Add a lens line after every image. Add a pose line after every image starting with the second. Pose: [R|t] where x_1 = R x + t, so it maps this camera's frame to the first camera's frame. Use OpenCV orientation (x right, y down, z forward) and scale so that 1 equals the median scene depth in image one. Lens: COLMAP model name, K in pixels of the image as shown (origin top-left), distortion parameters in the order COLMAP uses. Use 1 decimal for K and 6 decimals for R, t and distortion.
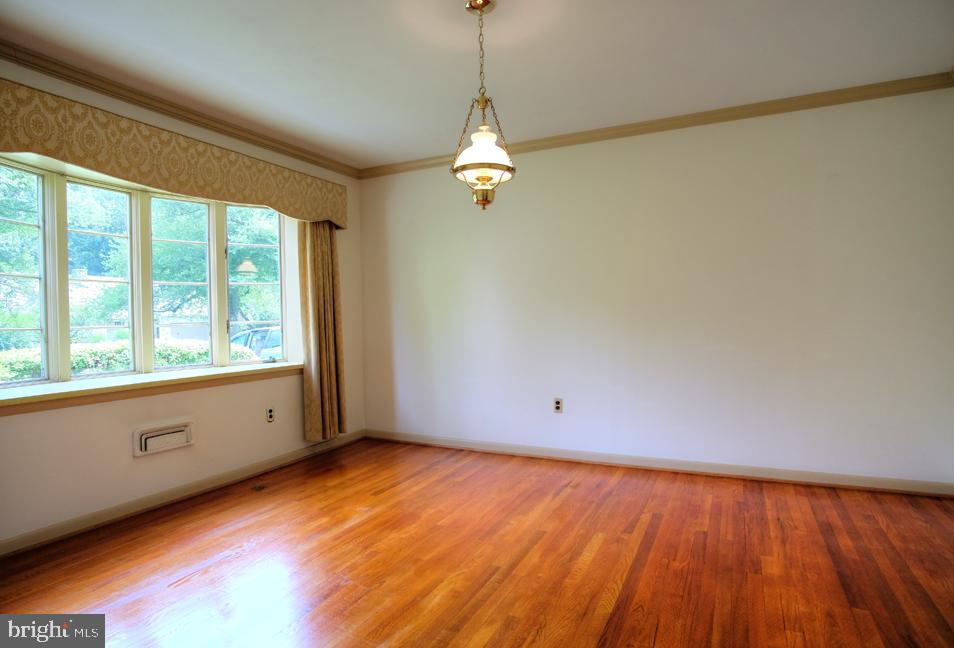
lens RADIAL K [[537.1, 0, 471.0], [0, 537.1, 322.7], [0, 0, 1]] dist [-0.028131, 0.005514]
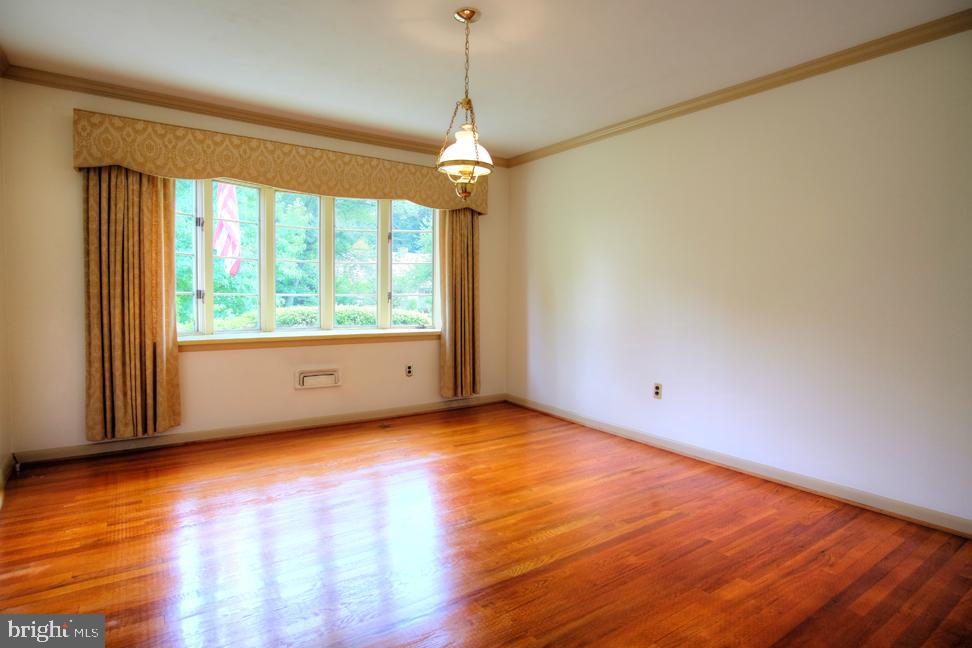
lens RADIAL K [[522.2, 0, 484.4], [0, 522.2, 318.0], [0, 0, 1]] dist [-0.032481, 0.009200]
pose [[0.877095, 0.052741, -0.477412, 0.396500], [-0.033472, 0.998248, 0.048783, -0.014450], [0.479148, -0.026808, 0.877324, 0.039592]]
